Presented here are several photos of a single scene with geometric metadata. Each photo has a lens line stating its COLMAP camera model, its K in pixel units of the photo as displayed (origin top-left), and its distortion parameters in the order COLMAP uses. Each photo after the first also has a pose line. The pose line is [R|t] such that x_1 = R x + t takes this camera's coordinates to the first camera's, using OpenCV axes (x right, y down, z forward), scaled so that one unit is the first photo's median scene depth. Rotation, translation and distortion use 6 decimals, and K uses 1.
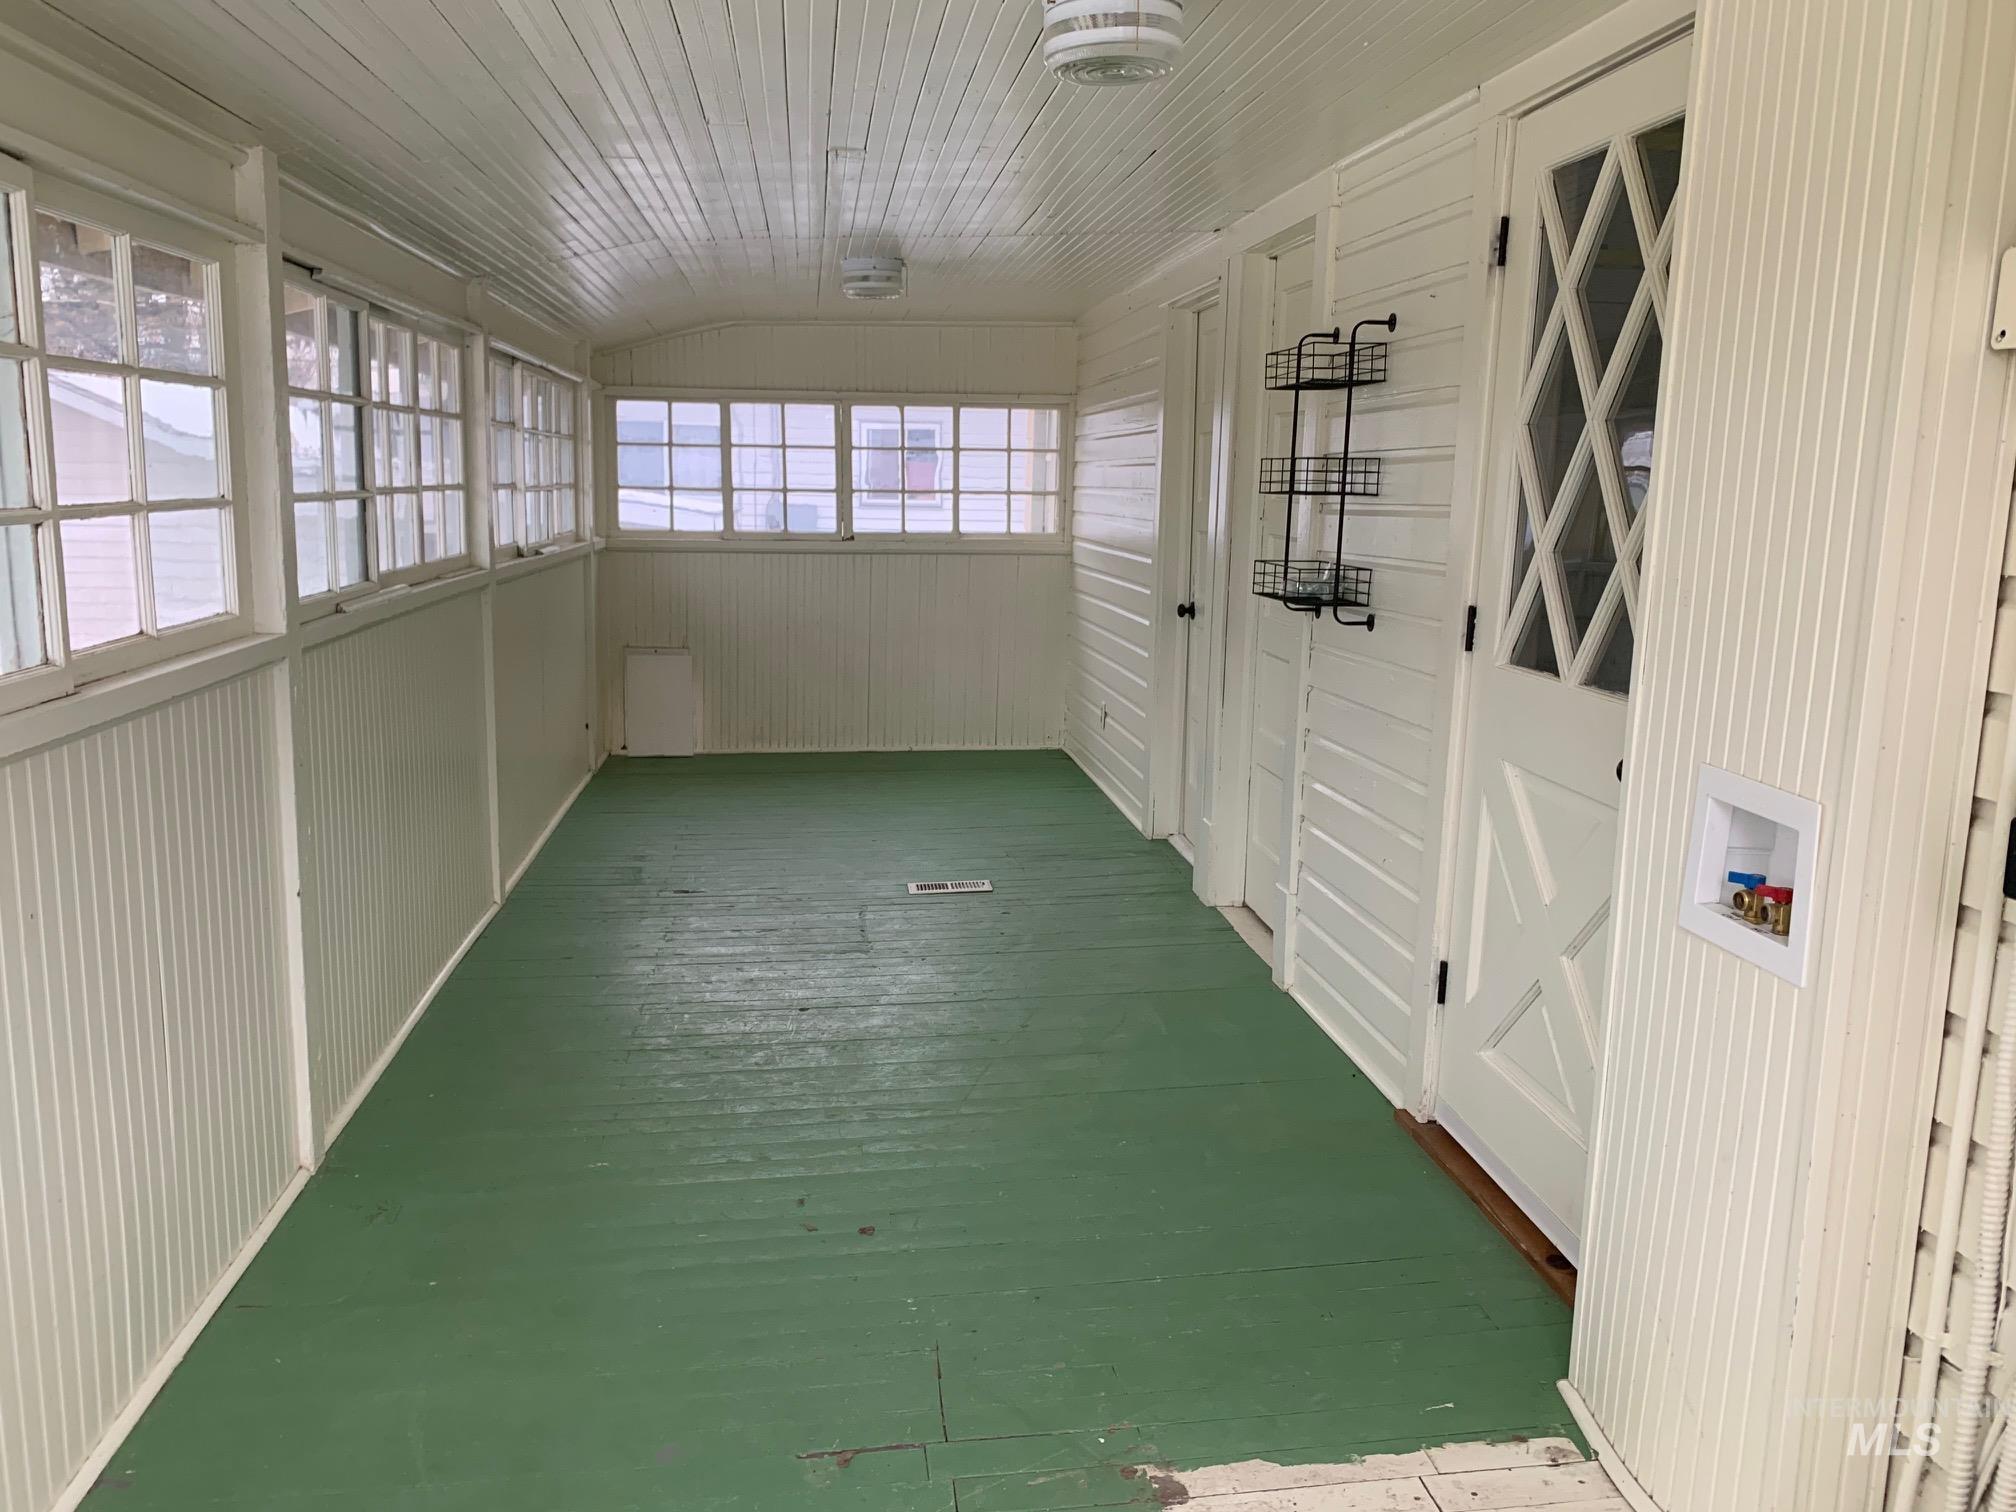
lens RADIAL K [[1518.3, 0, 1008.0], [0, 1518.3, 756.0], [0, 0, 1]] dist [0.033923, 0.000638]
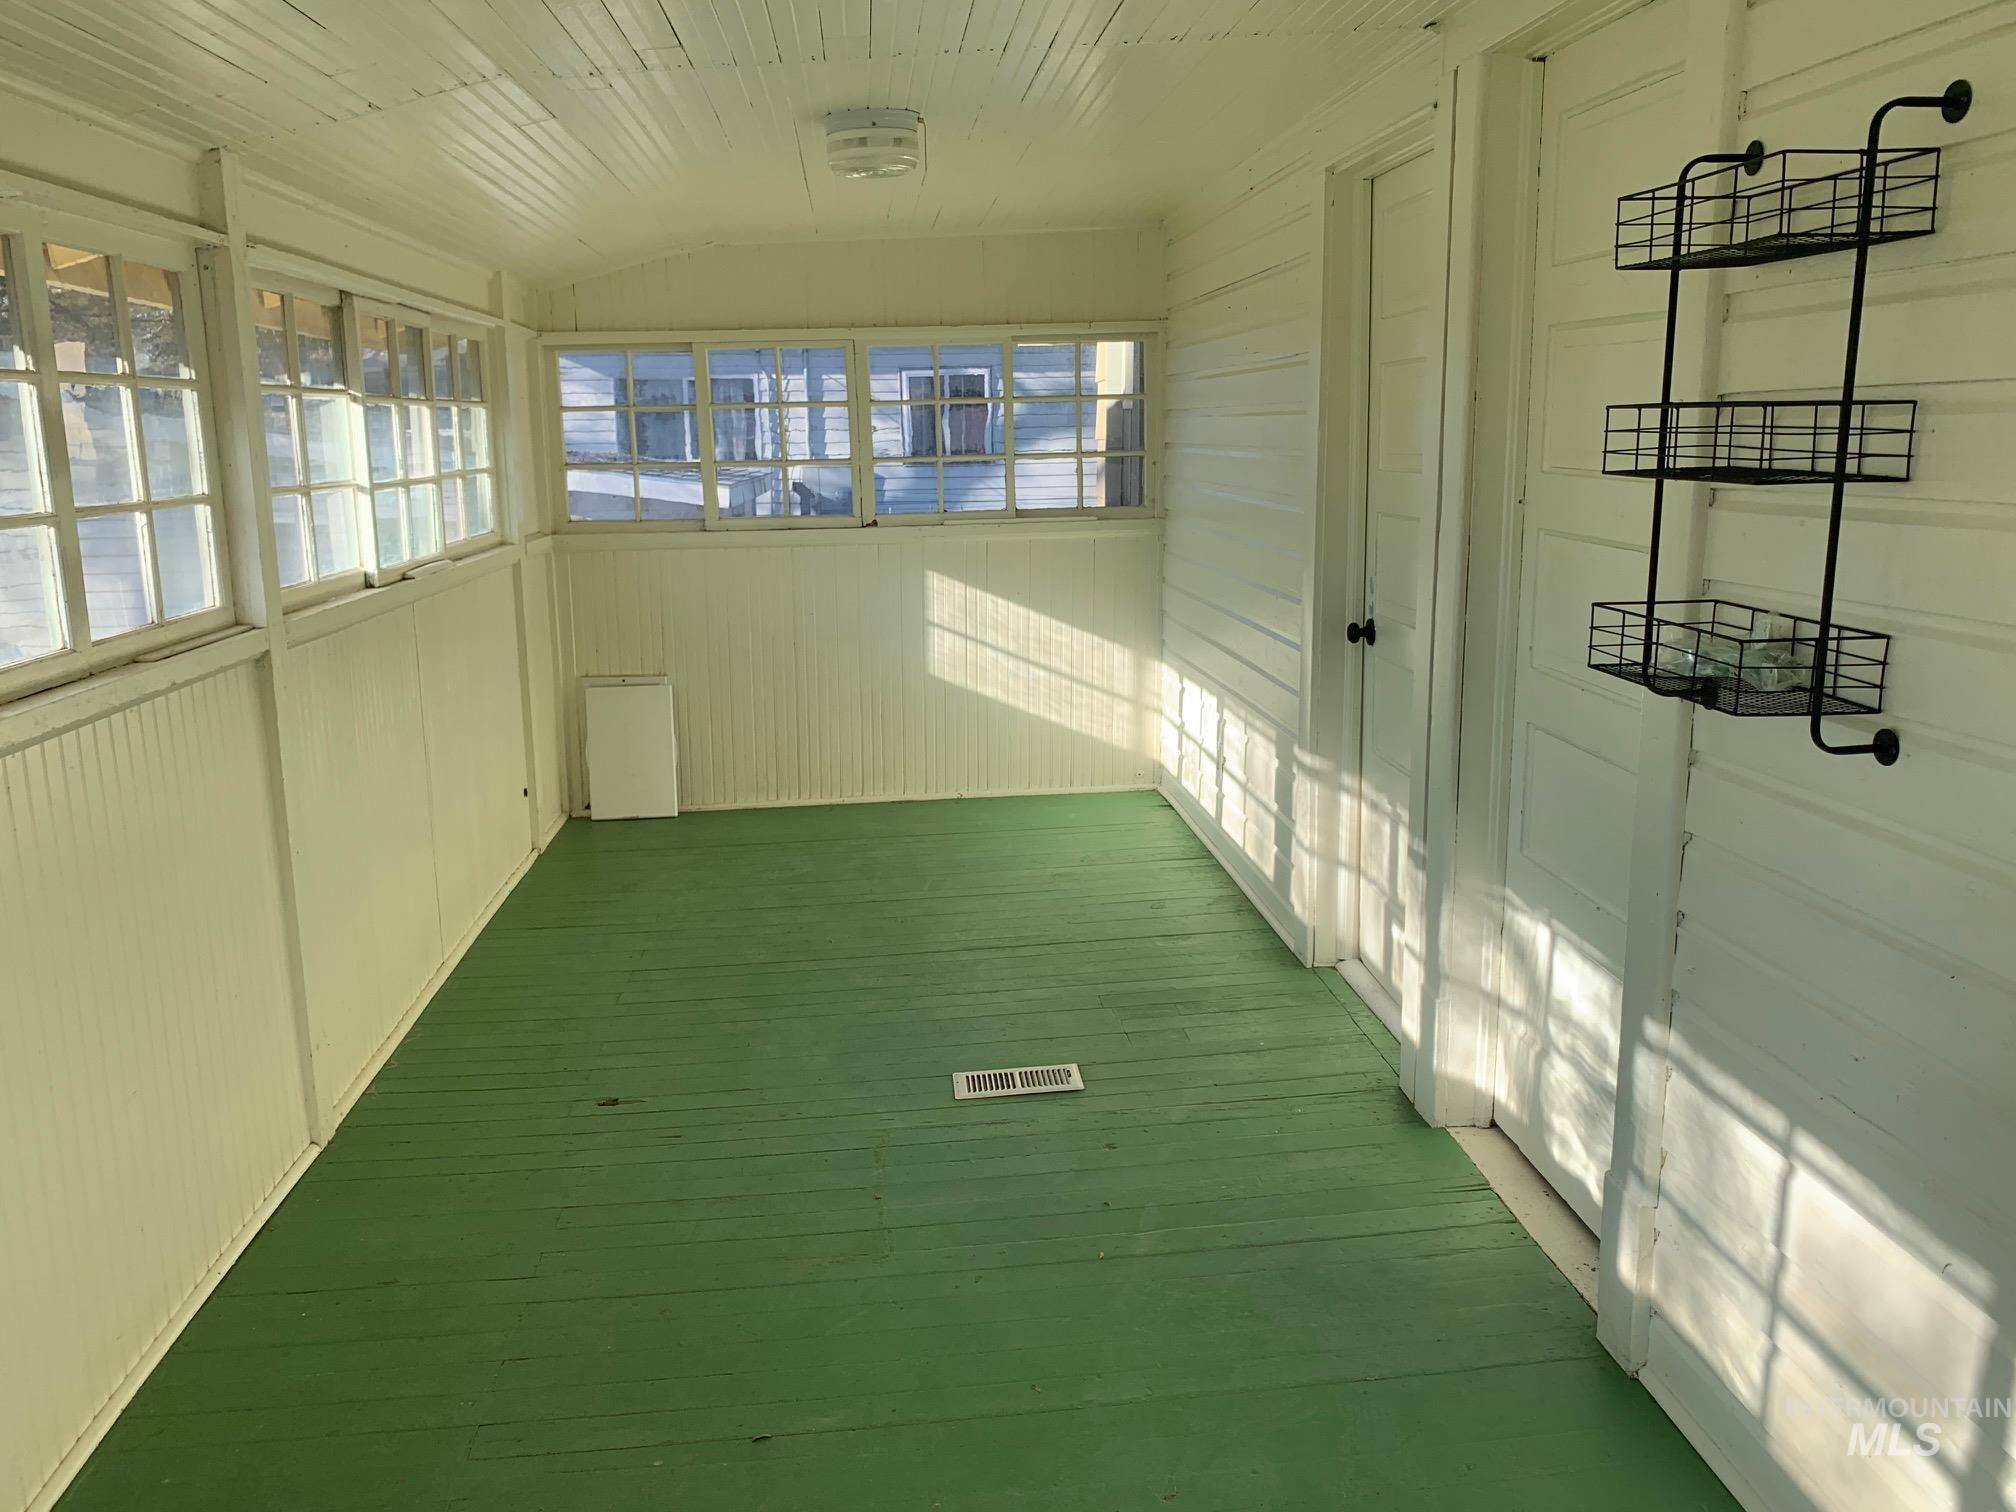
lens RADIAL K [[1529.9, 0, 1008.0], [0, 1529.9, 756.0], [0, 0, 1]] dist [0.001954, -0.002066]
pose [[0.998805, -0.026562, -0.041033, -0.016941], [0.027926, 0.999064, 0.033042, -0.100837], [0.040117, -0.034148, 0.998611, 0.474807]]
